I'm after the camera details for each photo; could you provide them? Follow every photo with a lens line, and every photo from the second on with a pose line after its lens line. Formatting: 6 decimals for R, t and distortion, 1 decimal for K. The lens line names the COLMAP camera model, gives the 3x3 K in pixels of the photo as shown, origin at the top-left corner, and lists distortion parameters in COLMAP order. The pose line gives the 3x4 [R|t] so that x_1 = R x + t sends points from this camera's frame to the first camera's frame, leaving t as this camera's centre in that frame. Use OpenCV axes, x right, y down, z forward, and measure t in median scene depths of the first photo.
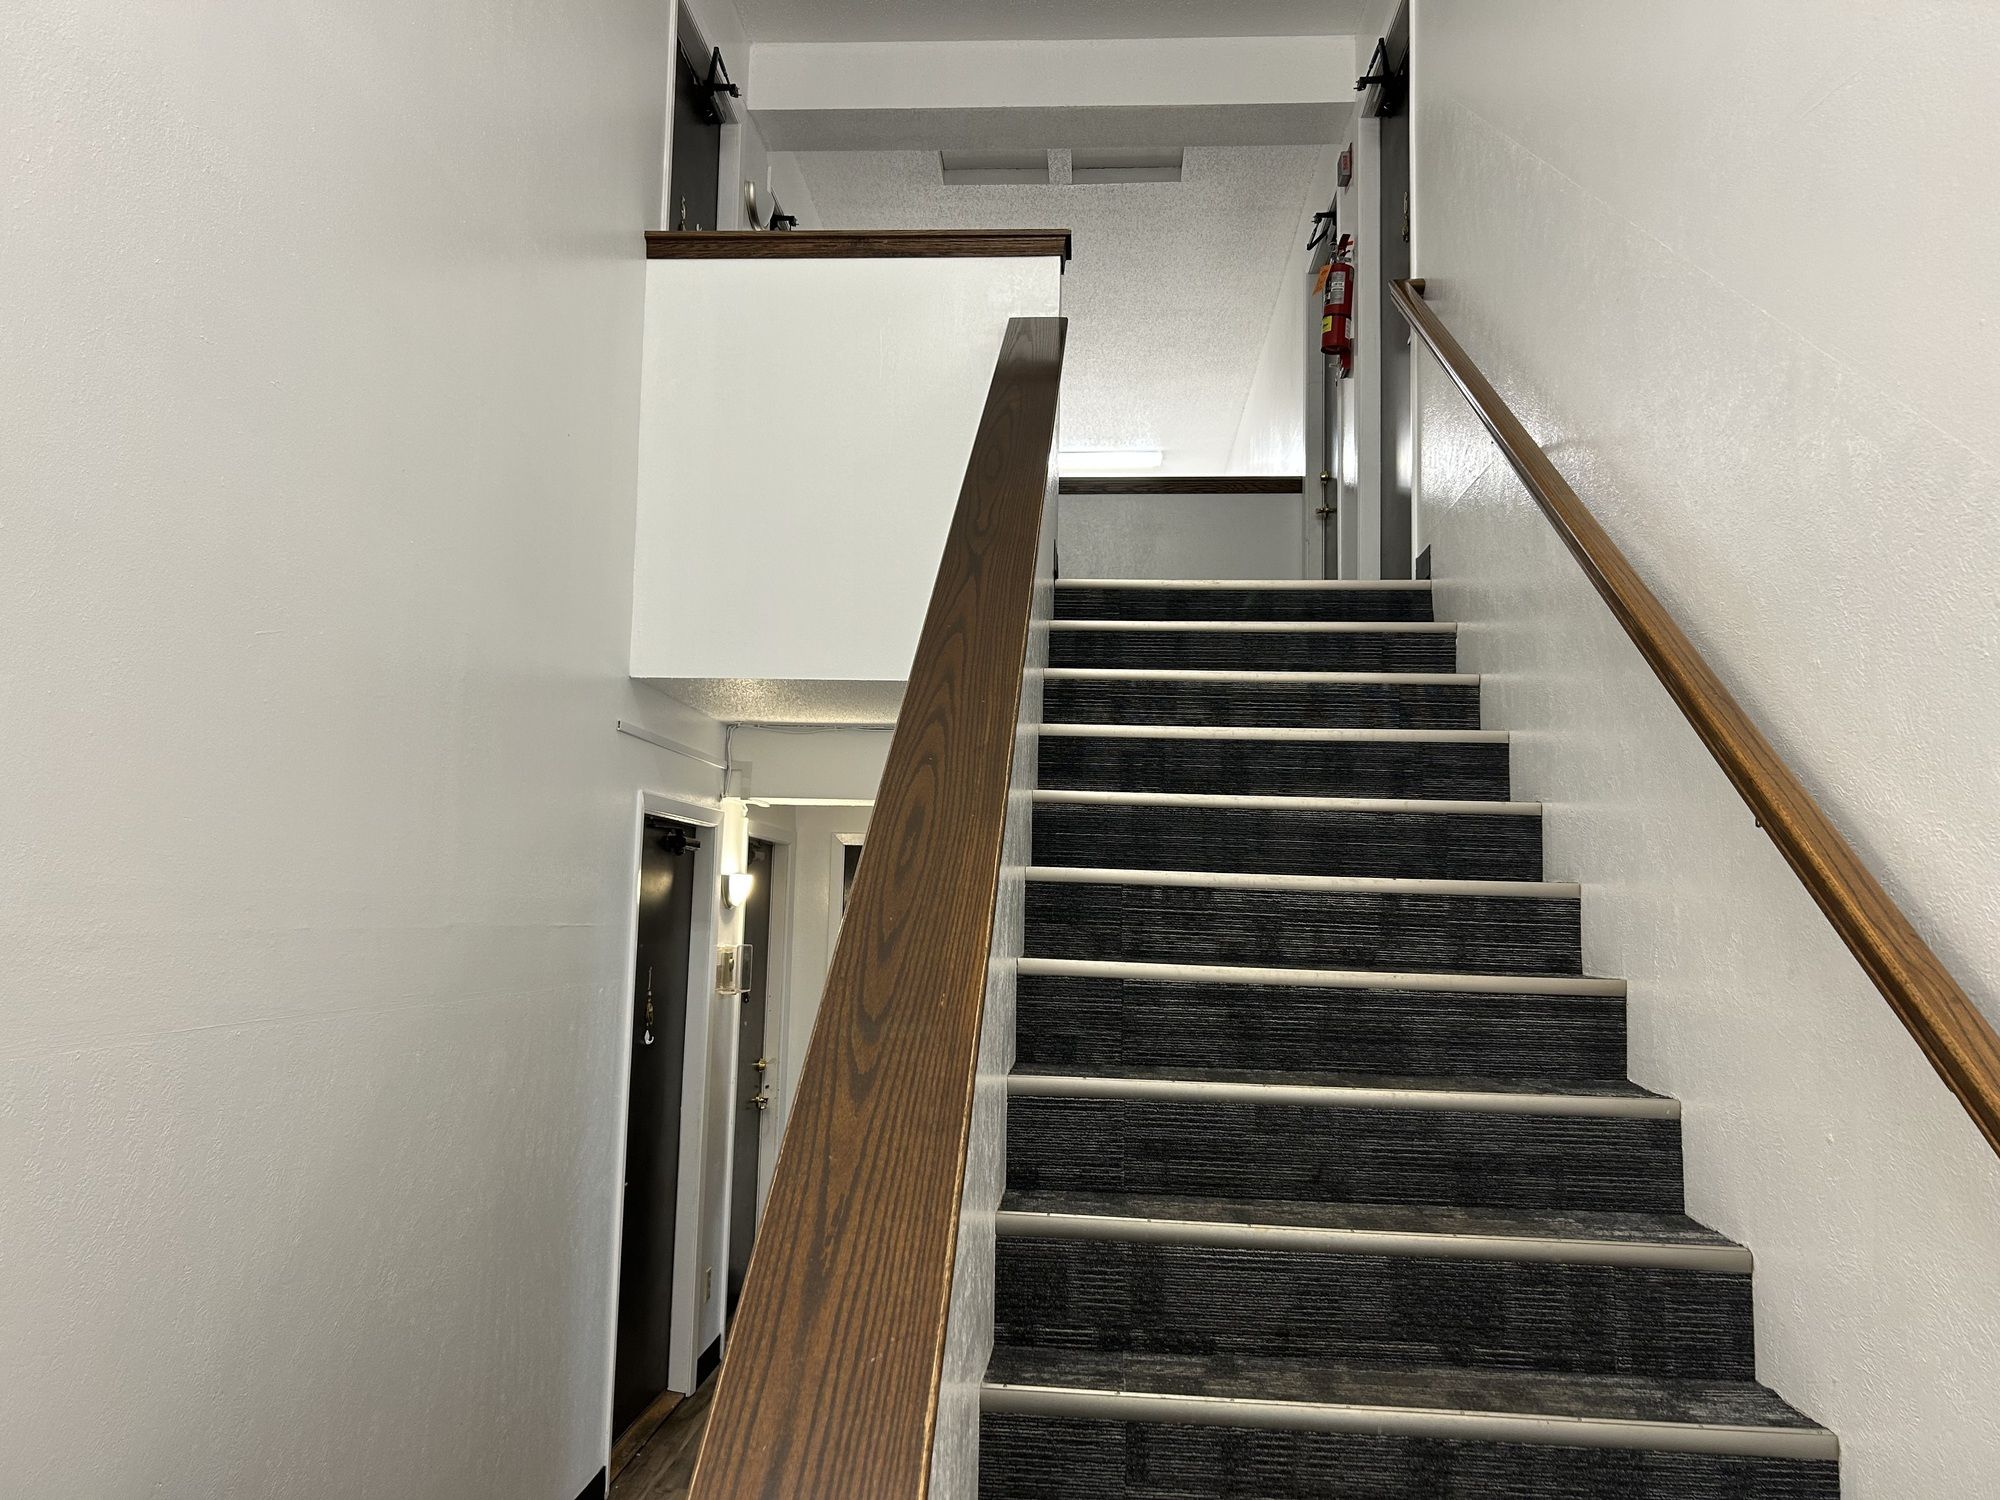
lens RADIAL K [[1507.4, 0, 995.6], [0, 1507.4, 764.9], [0, 0, 1]] dist [0.033295, -0.045102]
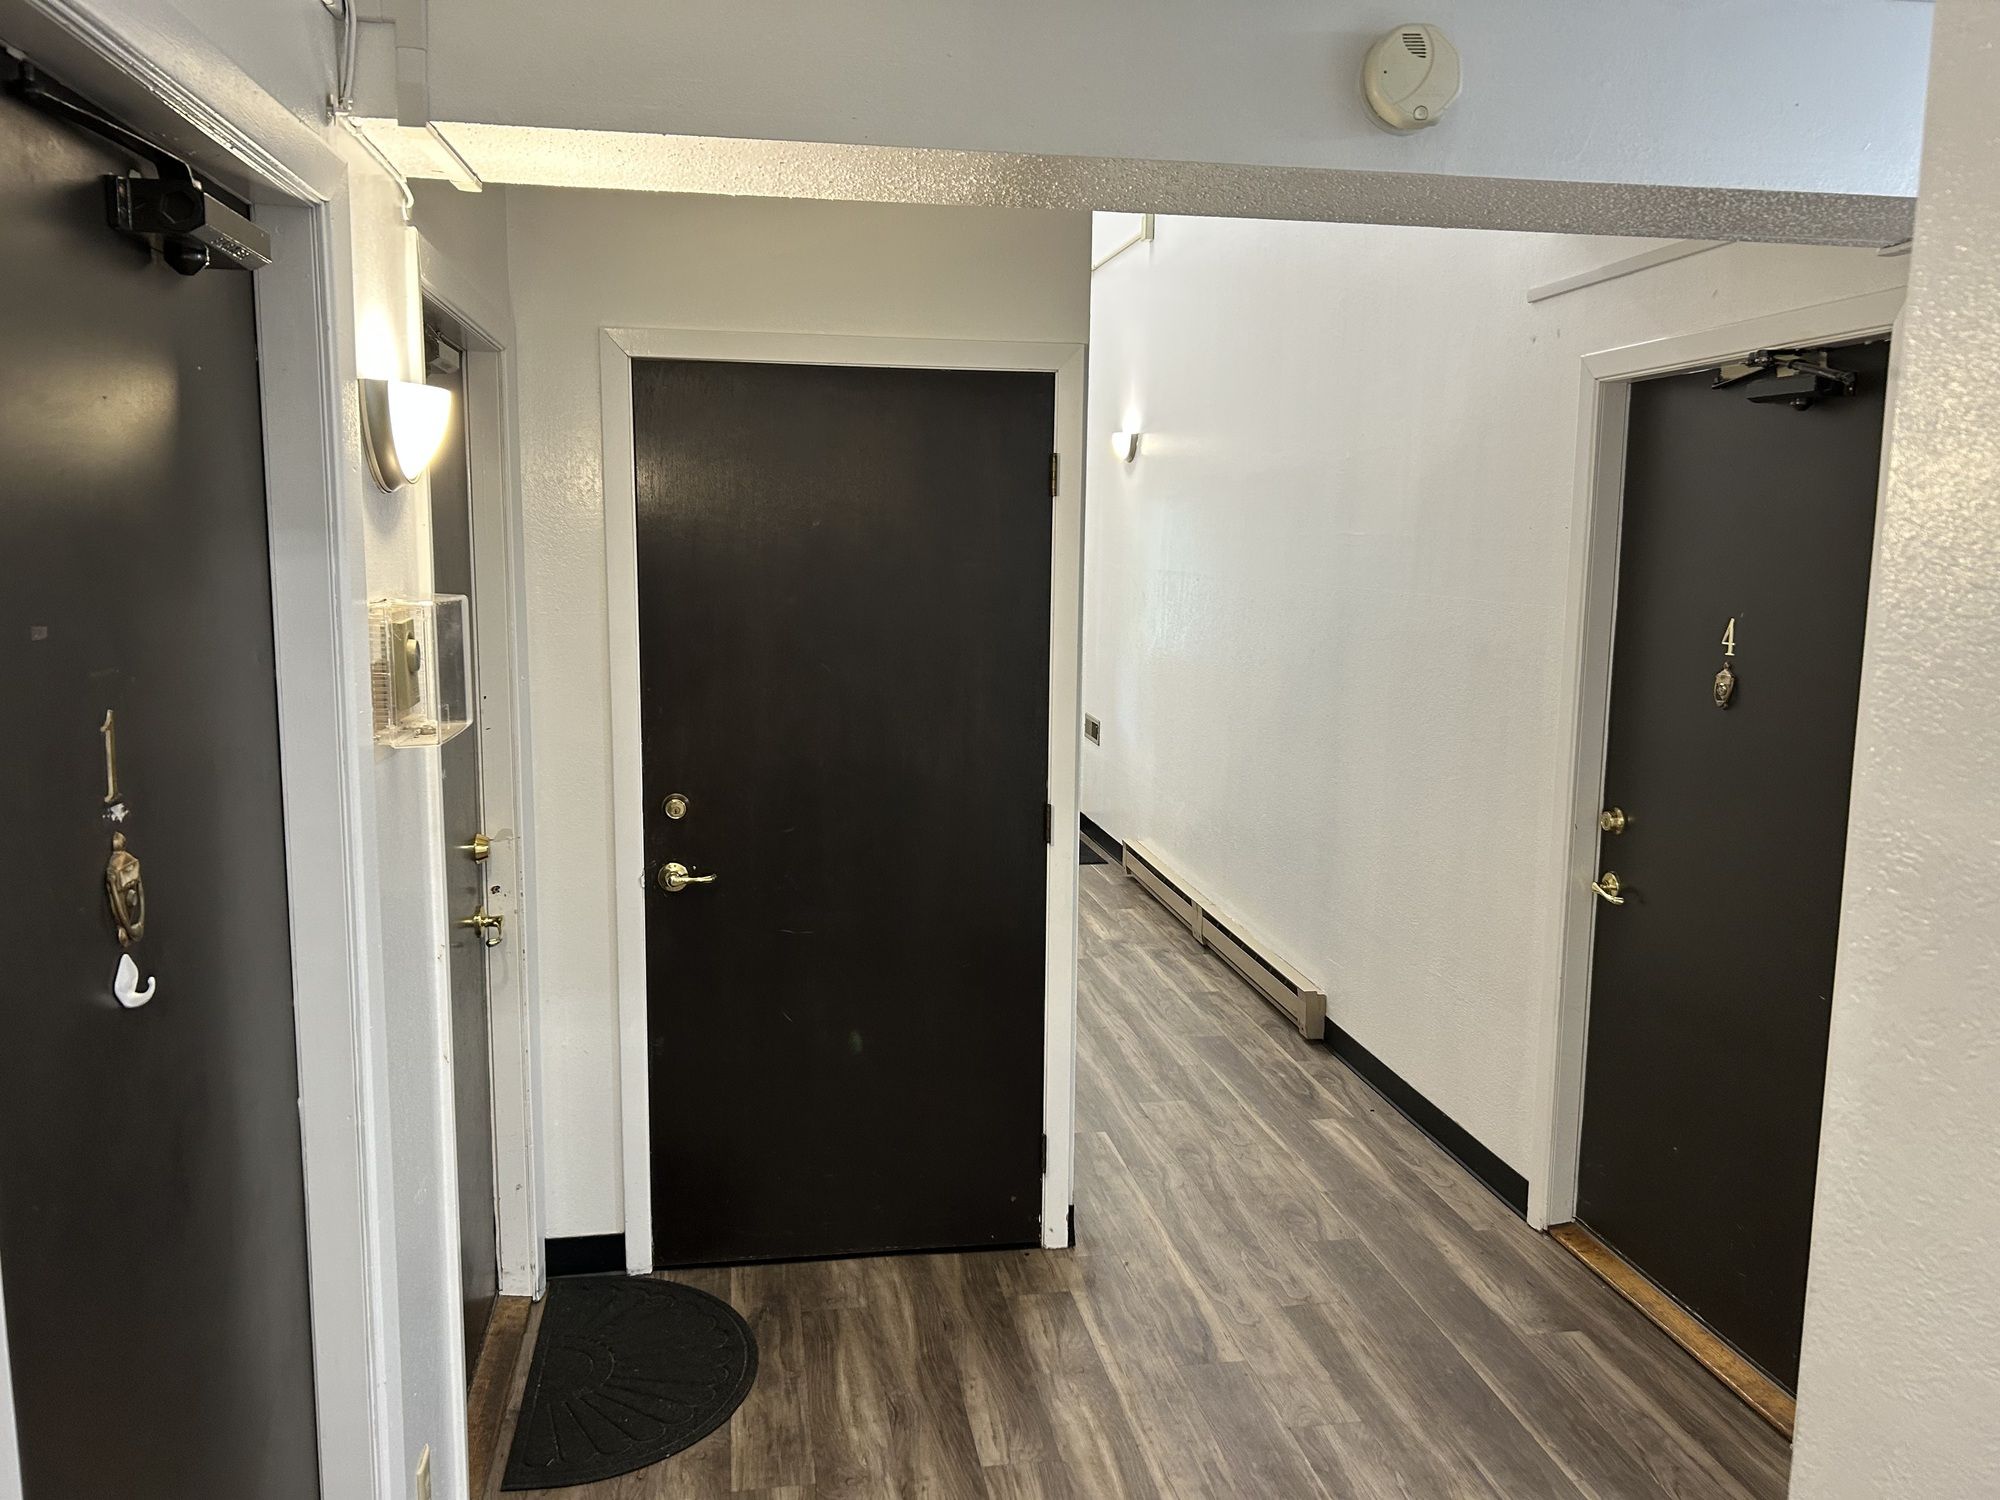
lens RADIAL K [[1507.4, 0, 995.6], [0, 1507.4, 764.9], [0, 0, 1]] dist [0.033295, -0.045102]
pose [[0.972452, -0.051382, 0.227370, -0.126345], [-0.007394, 0.968113, 0.250404, 0.069656], [-0.232987, -0.245187, 0.941063, 0.641895]]
